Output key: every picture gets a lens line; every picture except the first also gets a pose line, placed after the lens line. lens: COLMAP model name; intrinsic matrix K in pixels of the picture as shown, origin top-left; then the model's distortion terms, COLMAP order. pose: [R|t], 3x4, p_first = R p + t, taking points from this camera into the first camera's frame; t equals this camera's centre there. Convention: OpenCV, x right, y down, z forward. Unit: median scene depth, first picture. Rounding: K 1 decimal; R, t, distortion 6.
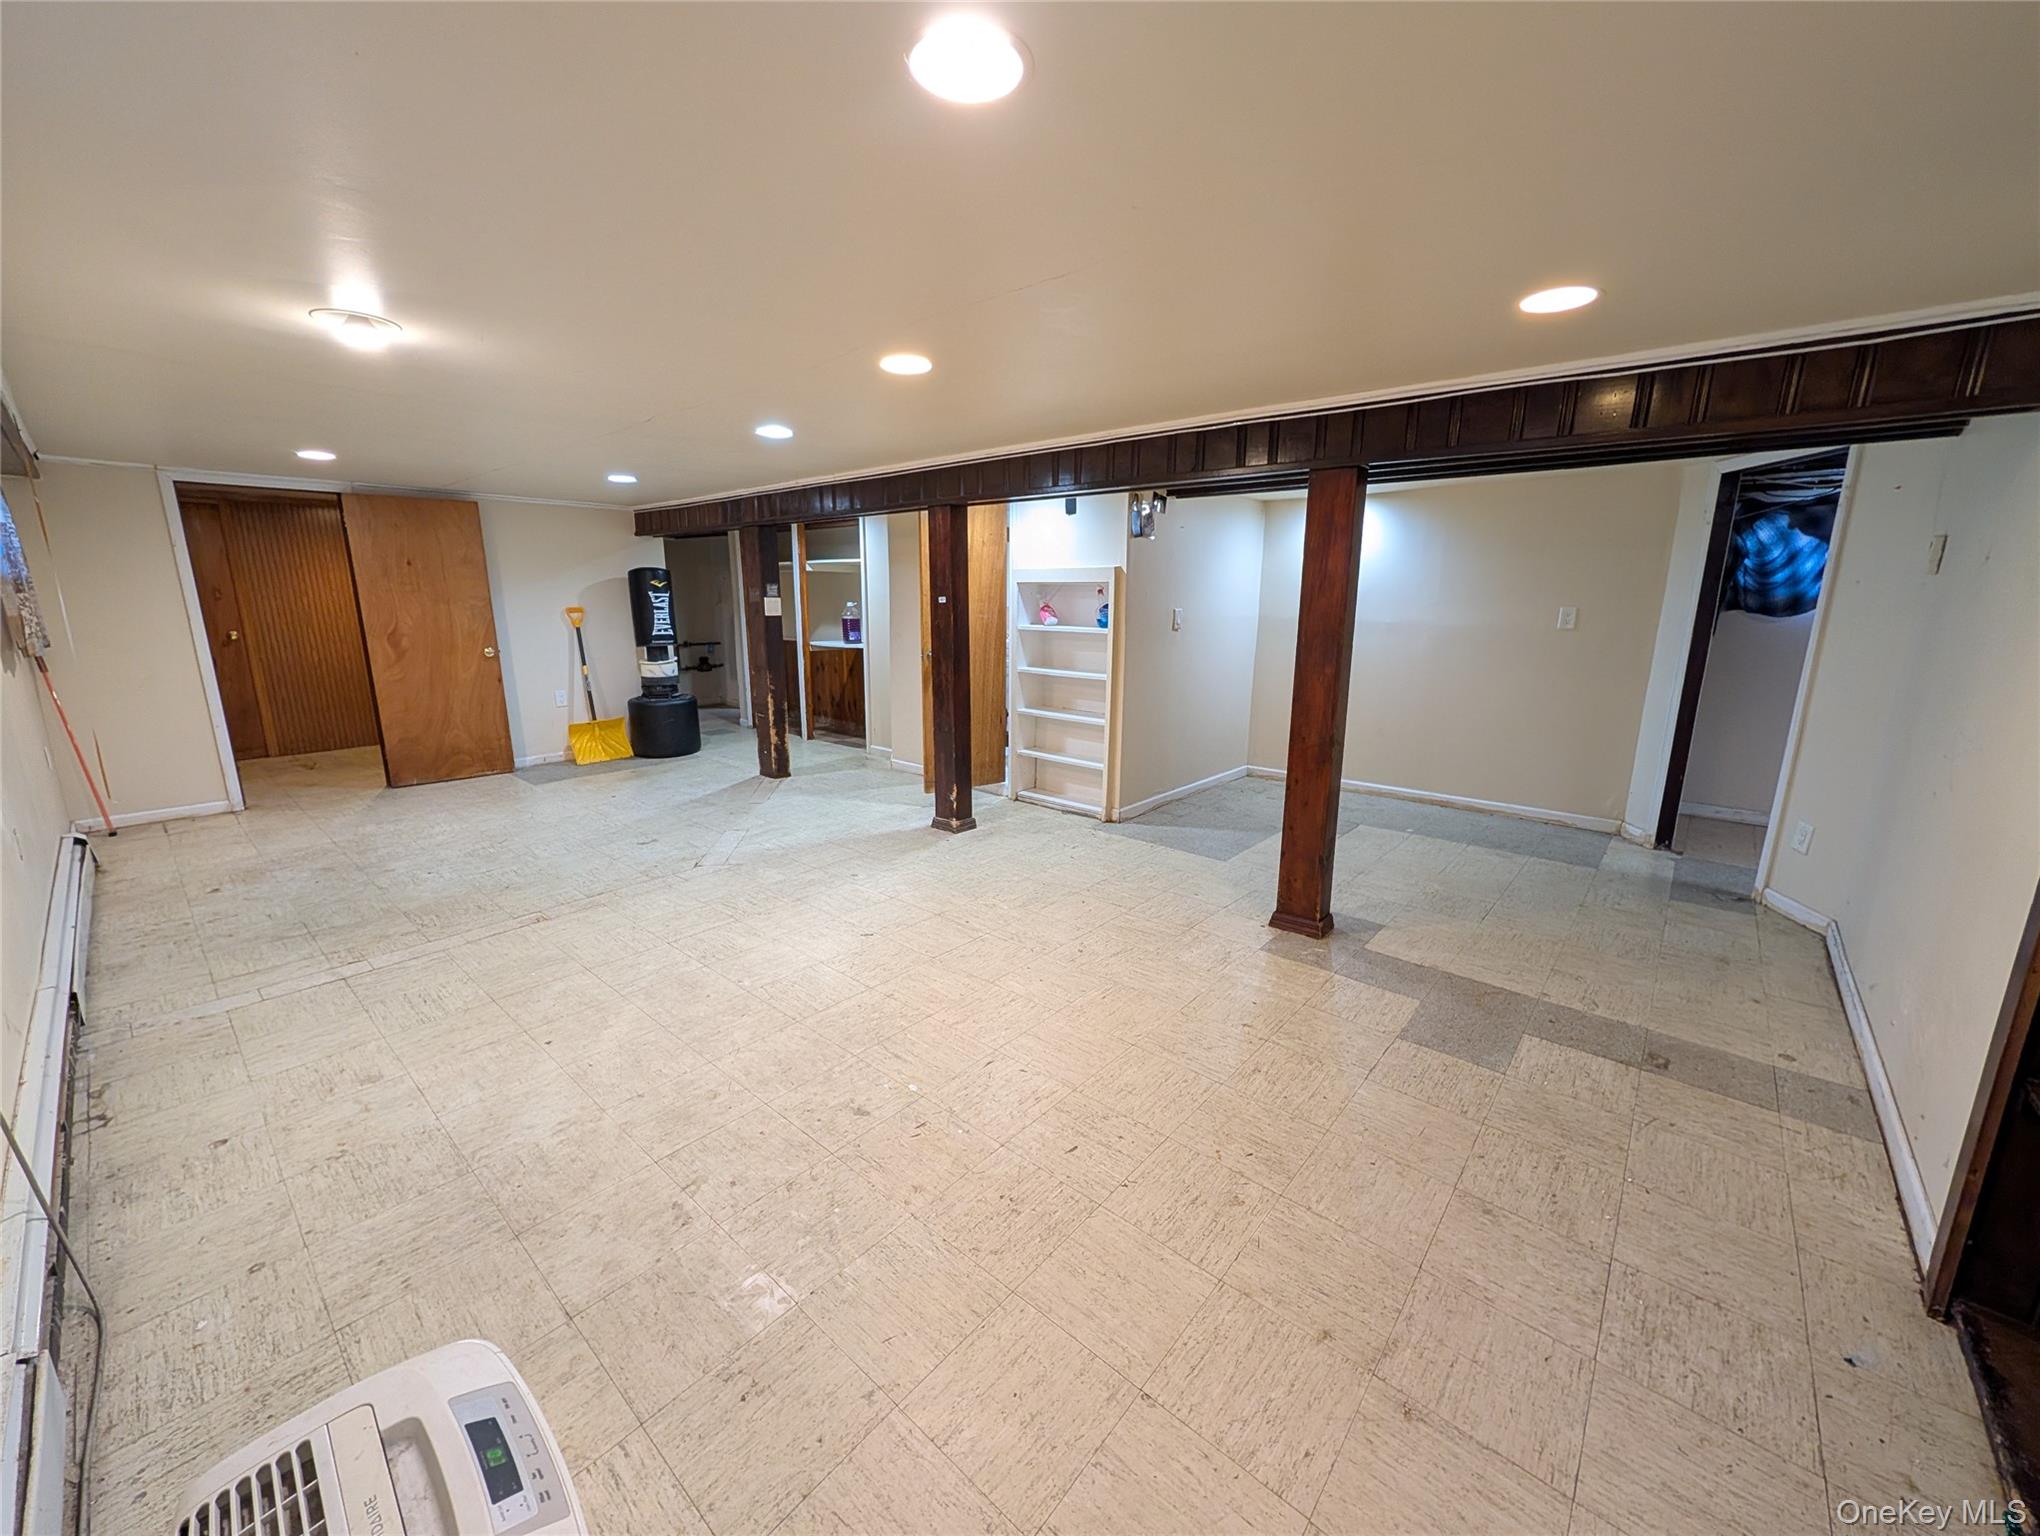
lens RADIAL K [[787.4, 0, 1026.9], [0, 787.4, 764.8], [0, 0, 1]] dist [0.001019, -0.000317]
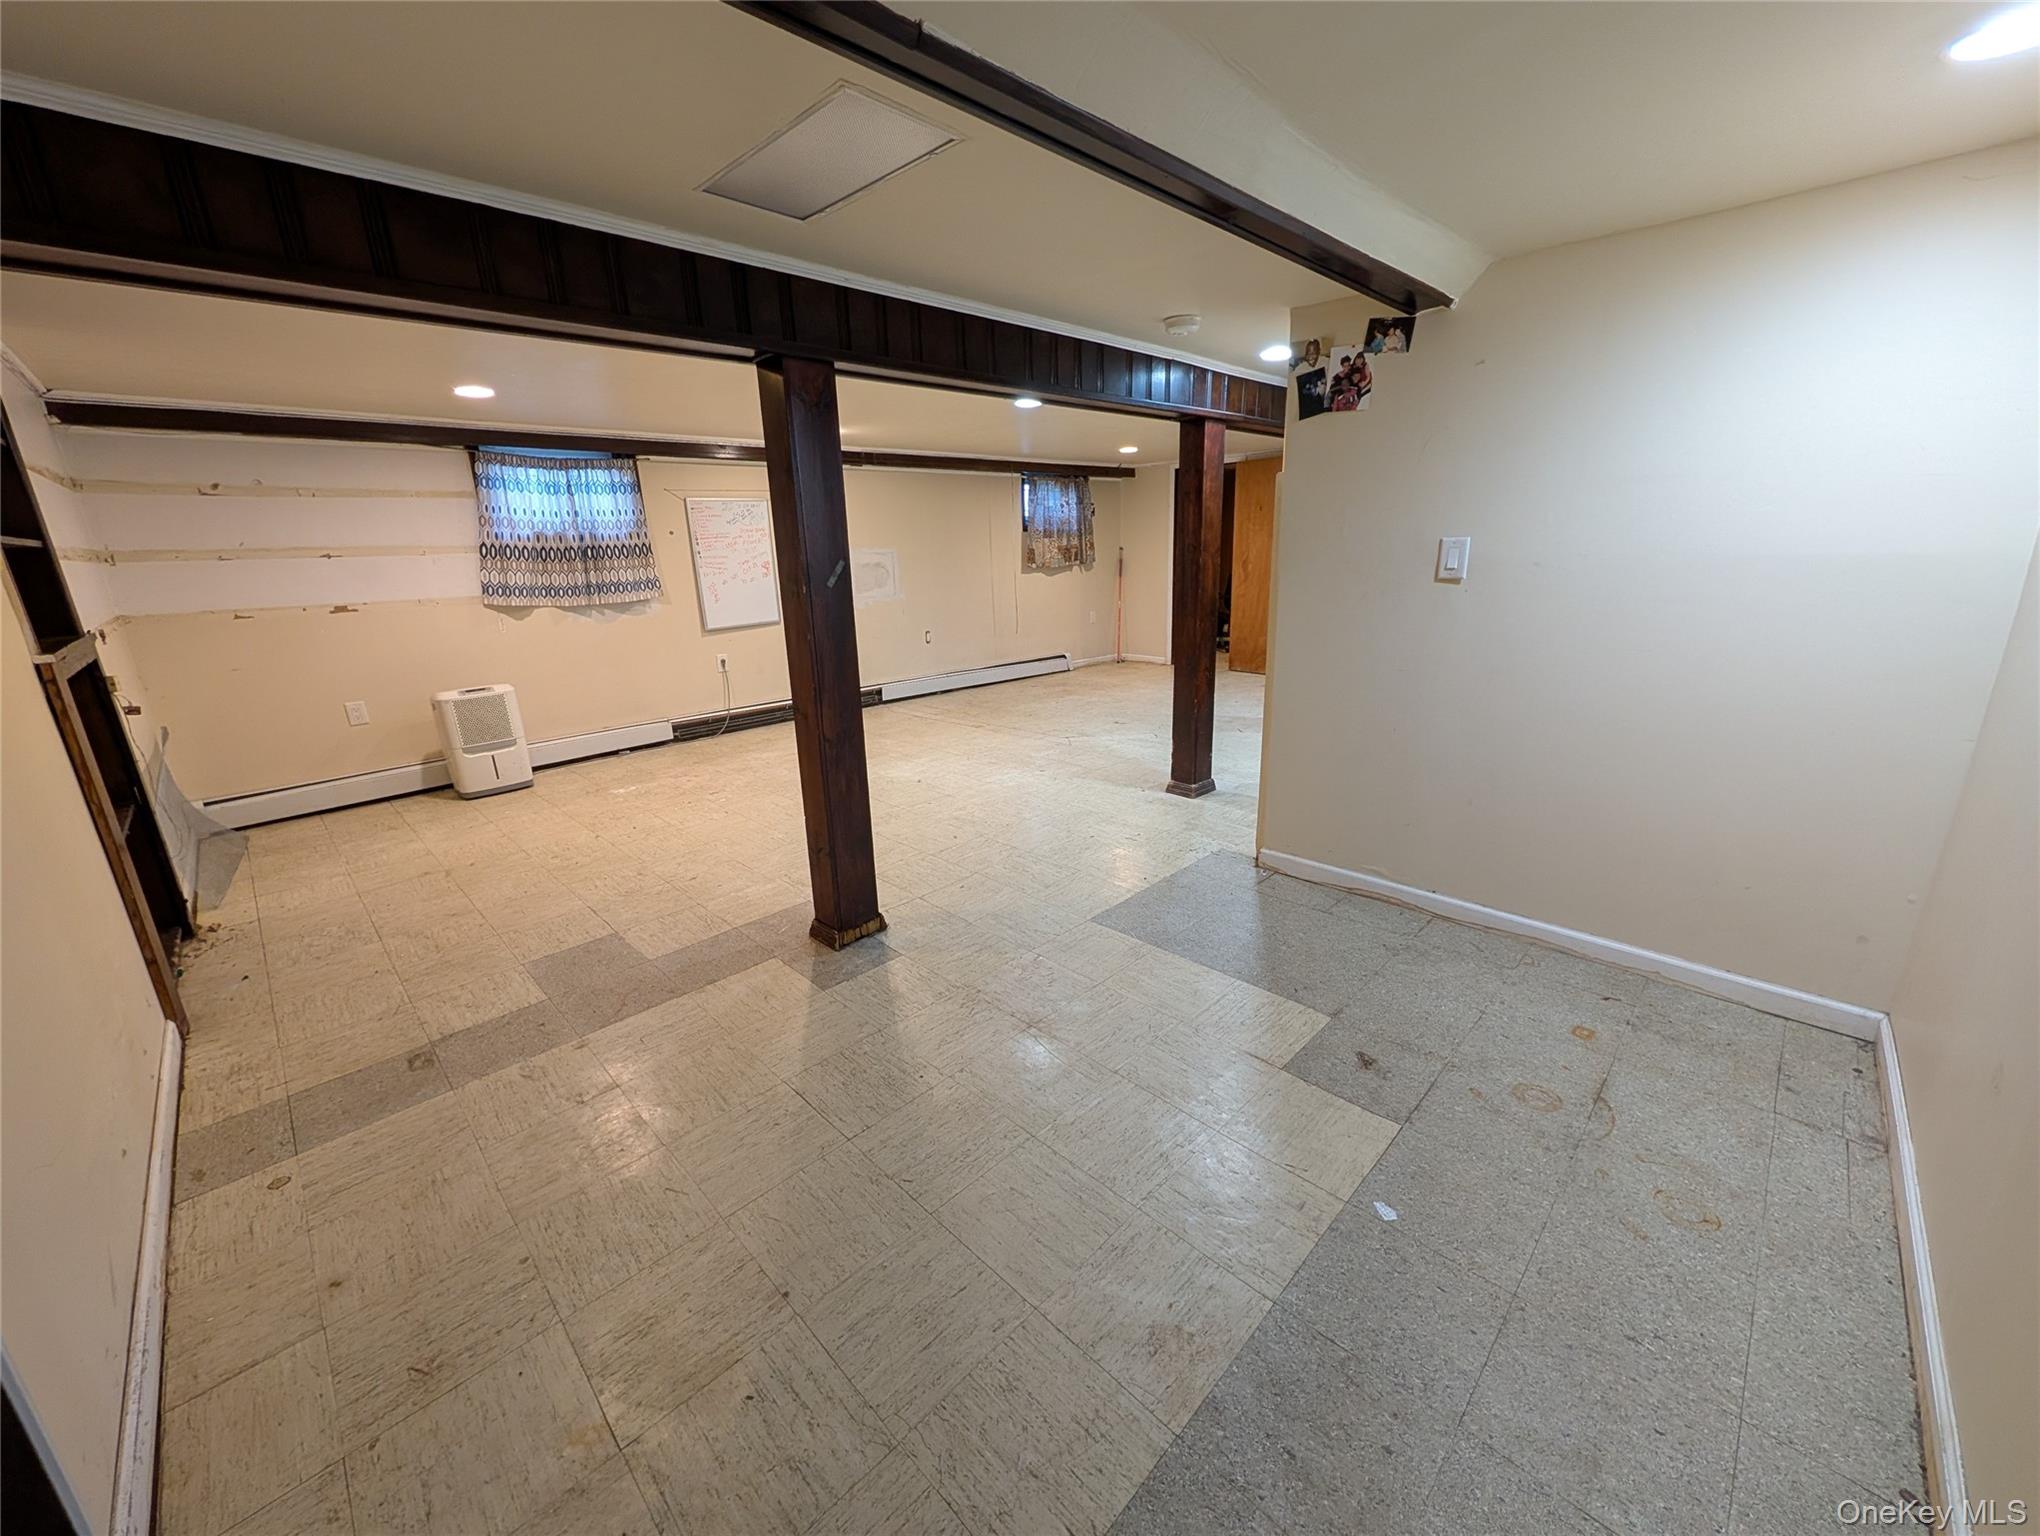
lens RADIAL K [[787.4, 0, 1023.7], [0, 787.4, 771.7], [0, 0, 1]] dist [0.001019, -0.000317]
pose [[-0.073835, 0.273617, -0.959001, 1.118815], [-0.182491, 0.941681, 0.282726, -0.230722], [0.980431, 0.195884, -0.019597, 1.197002]]
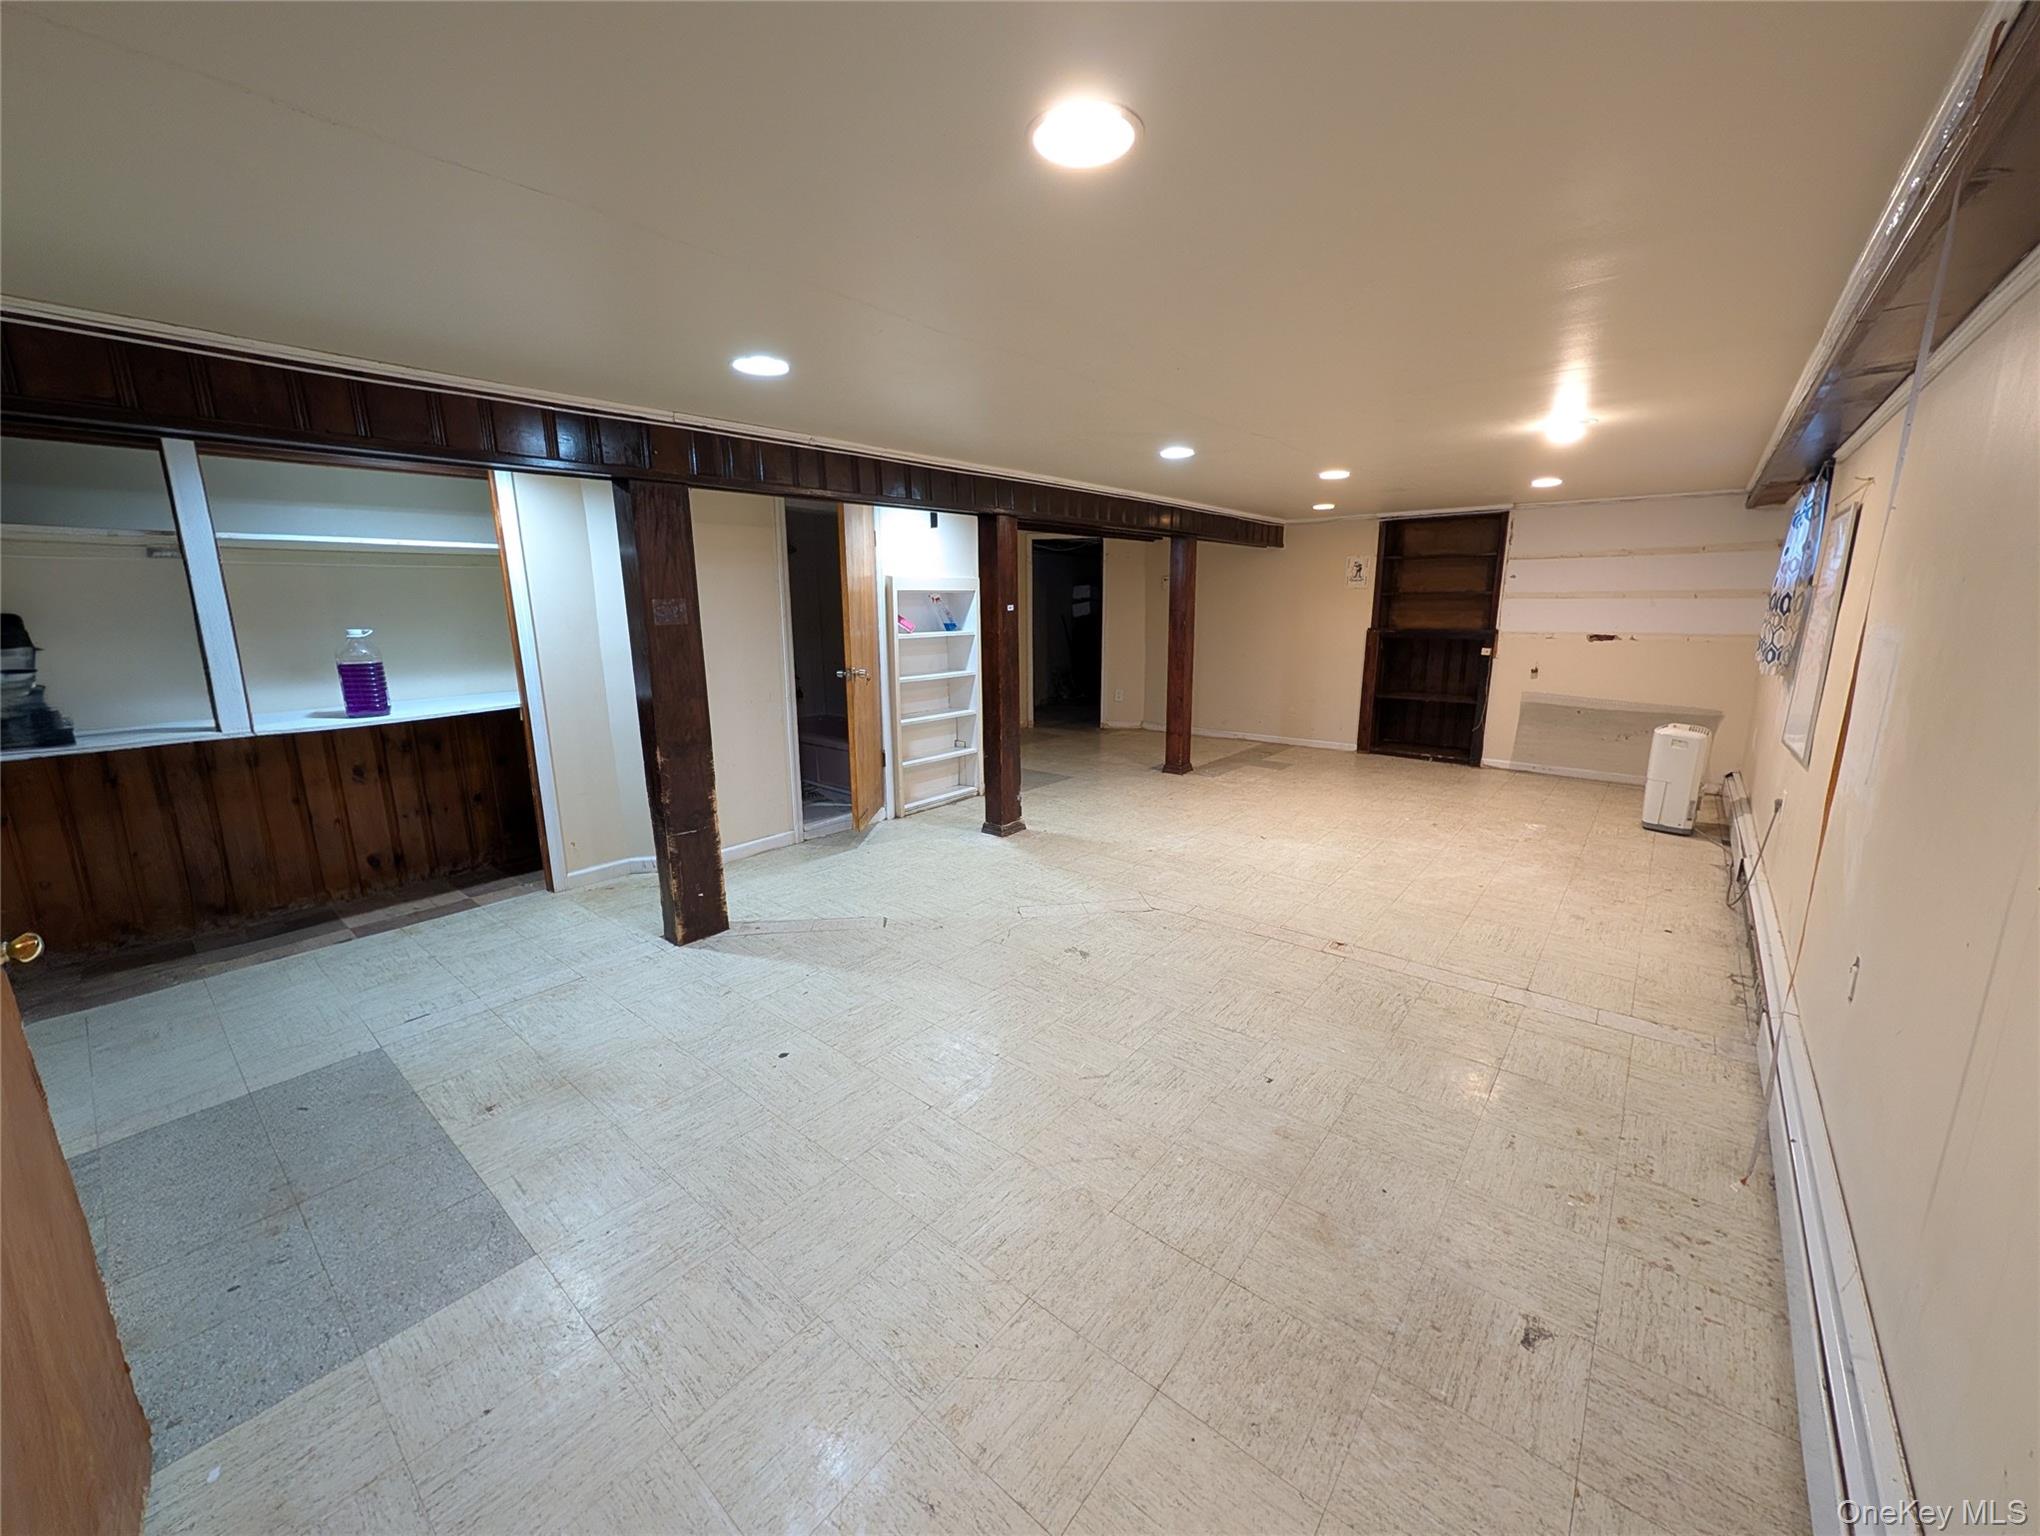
lens RADIAL K [[787.4, 0, 1028.1], [0, 787.4, 761.0], [0, 0, 1]] dist [0.001019, -0.000317]
pose [[-0.024267, -0.209460, 0.977516, -1.546961], [0.219991, 0.952717, 0.209607, -0.307470], [-0.975200, 0.220131, 0.022960, 1.340283]]
